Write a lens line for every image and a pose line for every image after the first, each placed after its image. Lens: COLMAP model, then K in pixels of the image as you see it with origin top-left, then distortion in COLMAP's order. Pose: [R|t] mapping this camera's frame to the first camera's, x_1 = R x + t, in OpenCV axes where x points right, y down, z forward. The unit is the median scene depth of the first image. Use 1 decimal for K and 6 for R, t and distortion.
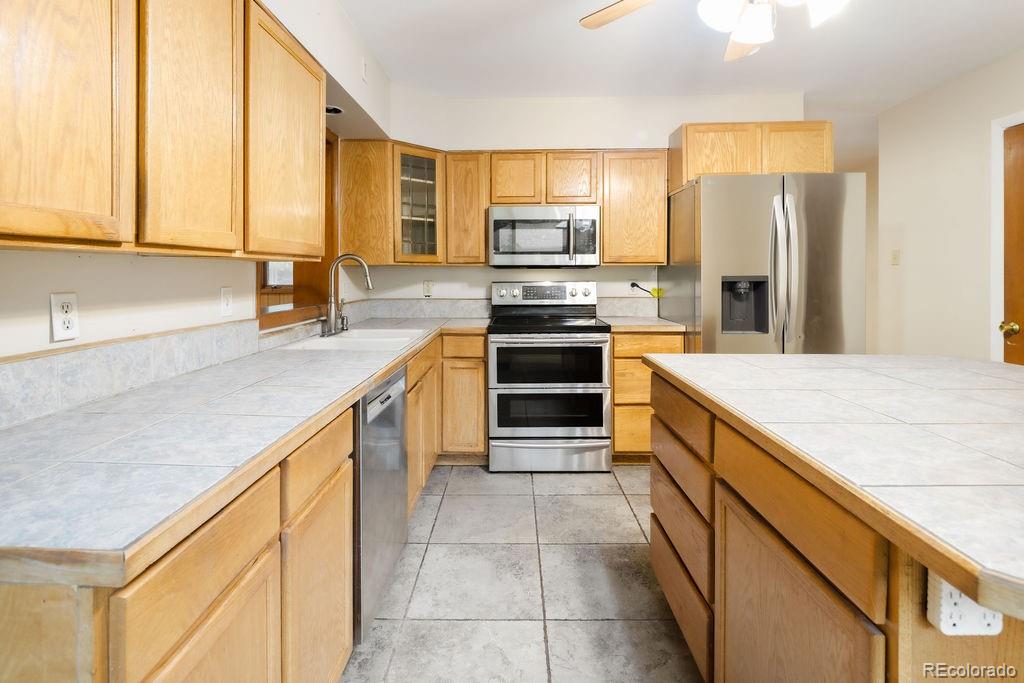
lens RADIAL K [[504.3, 0, 509.6], [0, 504.3, 281.3], [0, 0, 1]] dist [0.006202, -0.000645]
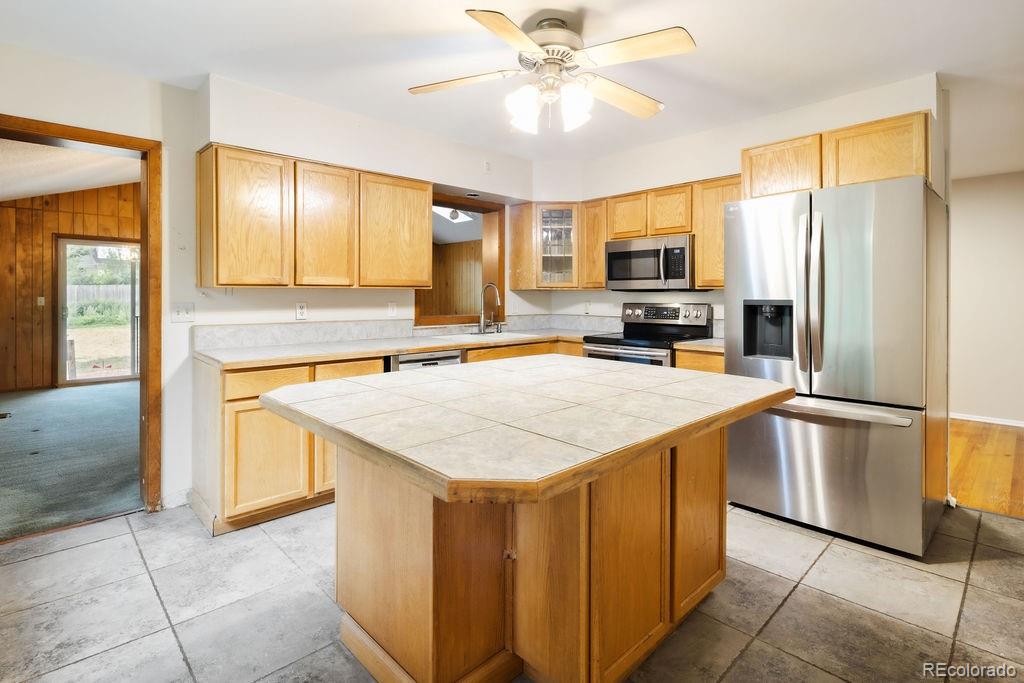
lens RADIAL K [[504.3, 0, 504.9], [0, 504.3, 297.6], [0, 0, 1]] dist [0.006202, -0.000645]
pose [[0.693581, 0.007761, -0.720337, 0.739333], [-0.015298, 0.999875, -0.003957, -0.002863], [0.720216, 0.013764, 0.693613, -0.042700]]
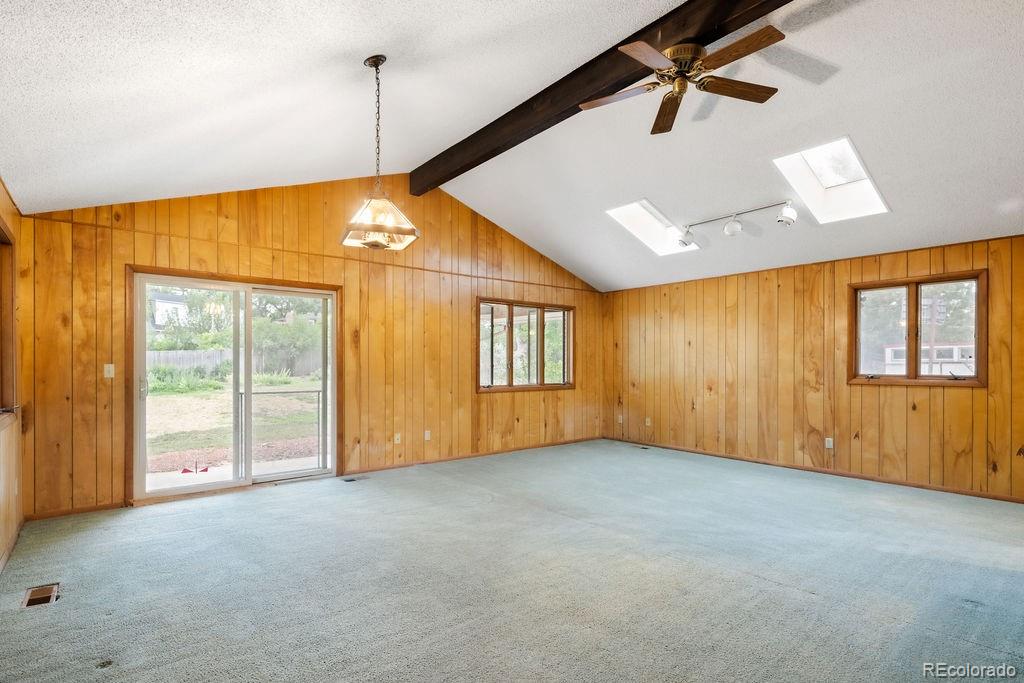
lens RADIAL K [[504.3, 0, 491.9], [0, 504.3, 362.6], [0, 0, 1]] dist [0.006202, -0.000645]
pose [[0.628150, 0.007036, -0.778060, -0.470533], [-0.014943, 0.999884, -0.003022, 0.000702], [0.777948, 0.013524, 0.628182, -0.023466]]
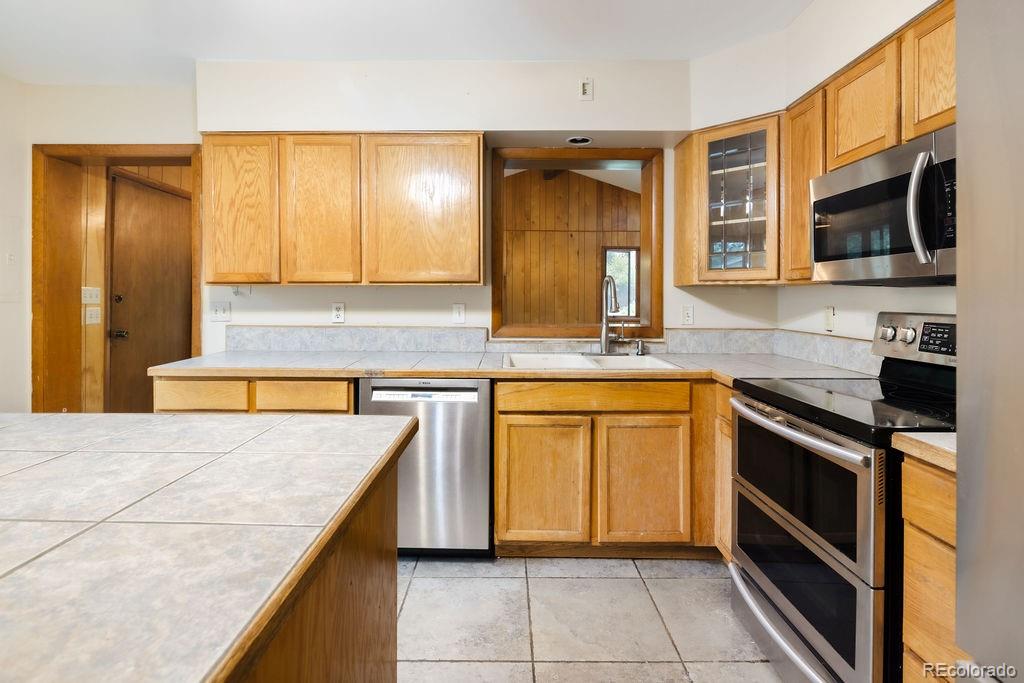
lens RADIAL K [[504.3, 0, 500.9], [0, 504.3, 297.6], [0, 0, 1]] dist [0.006202, -0.000645]
pose [[0.004446, 0.006660, -0.999968, 0.583957], [-0.018472, 0.999808, 0.006577, -0.011758], [0.999819, 0.018442, 0.004568, 0.692883]]
